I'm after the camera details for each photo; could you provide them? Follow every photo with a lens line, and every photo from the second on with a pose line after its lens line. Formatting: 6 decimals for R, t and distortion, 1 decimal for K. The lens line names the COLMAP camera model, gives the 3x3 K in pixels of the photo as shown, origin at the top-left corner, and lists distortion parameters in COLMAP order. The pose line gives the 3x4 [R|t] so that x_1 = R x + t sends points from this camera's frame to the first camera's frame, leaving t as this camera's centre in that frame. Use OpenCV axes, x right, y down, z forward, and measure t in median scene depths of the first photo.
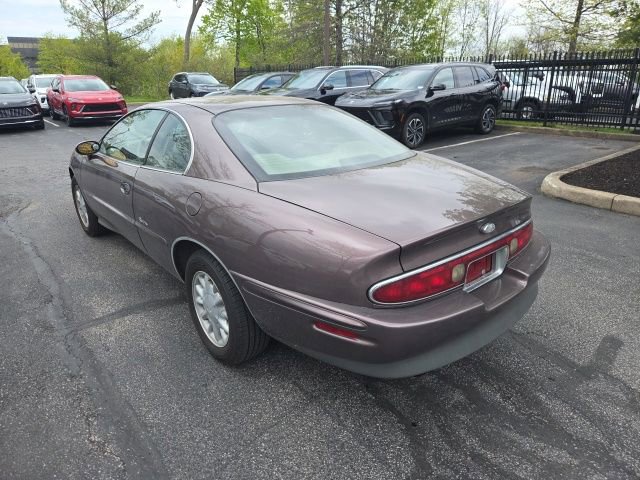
lens RADIAL K [[429.8, 0, 322.5], [0, 429.8, 232.9], [0, 0, 1]] dist [0.051903, -0.042407]
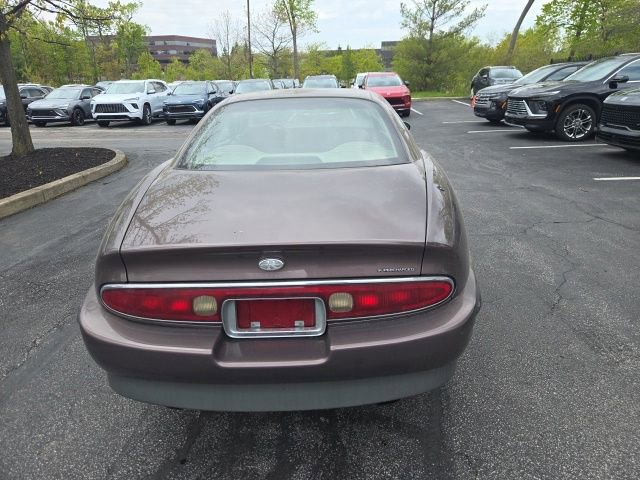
lens RADIAL K [[429.8, 0, 327.7], [0, 429.8, 231.0], [0, 0, 1]] dist [0.051903, -0.042407]
pose [[0.759662, 0.208954, -0.615835, 0.187390], [-0.205569, 0.975574, 0.077436, -0.029823], [0.616973, 0.067772, 0.784061, 0.098510]]
